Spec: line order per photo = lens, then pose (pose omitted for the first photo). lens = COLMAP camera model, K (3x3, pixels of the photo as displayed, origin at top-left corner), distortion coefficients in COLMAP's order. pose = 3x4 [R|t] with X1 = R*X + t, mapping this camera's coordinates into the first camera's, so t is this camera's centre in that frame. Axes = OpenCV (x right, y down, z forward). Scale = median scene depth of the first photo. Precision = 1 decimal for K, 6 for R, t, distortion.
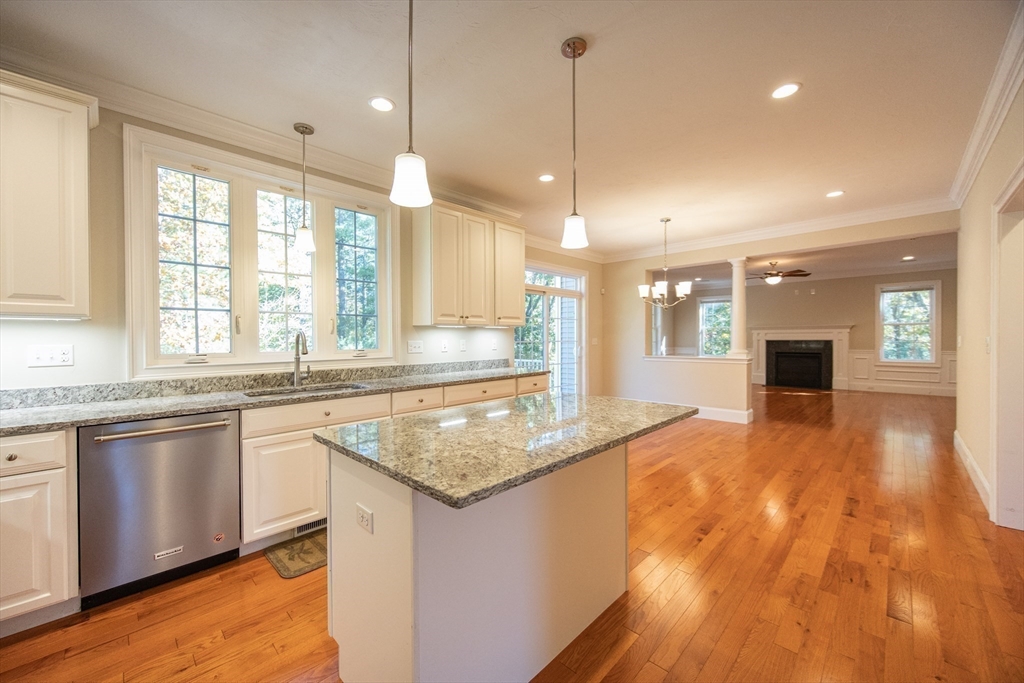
lens RADIAL K [[393.8, 0, 516.1], [0, 393.8, 338.9], [0, 0, 1]] dist [-0.001308, -0.000833]
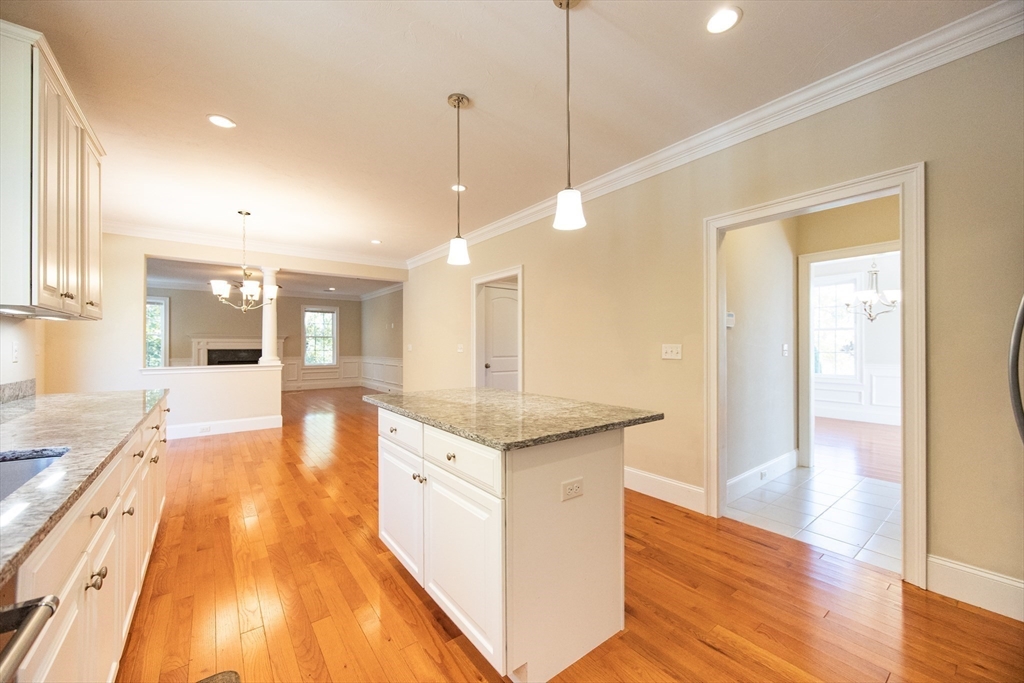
lens RADIAL K [[393.8, 0, 509.8], [0, 393.8, 346.5], [0, 0, 1]] dist [-0.001308, -0.000833]
pose [[0.148076, 0.005610, 0.988960, -0.250053], [0.003756, 0.999974, -0.006235, 0.006657], [-0.988969, 0.004638, 0.148051, 0.160722]]
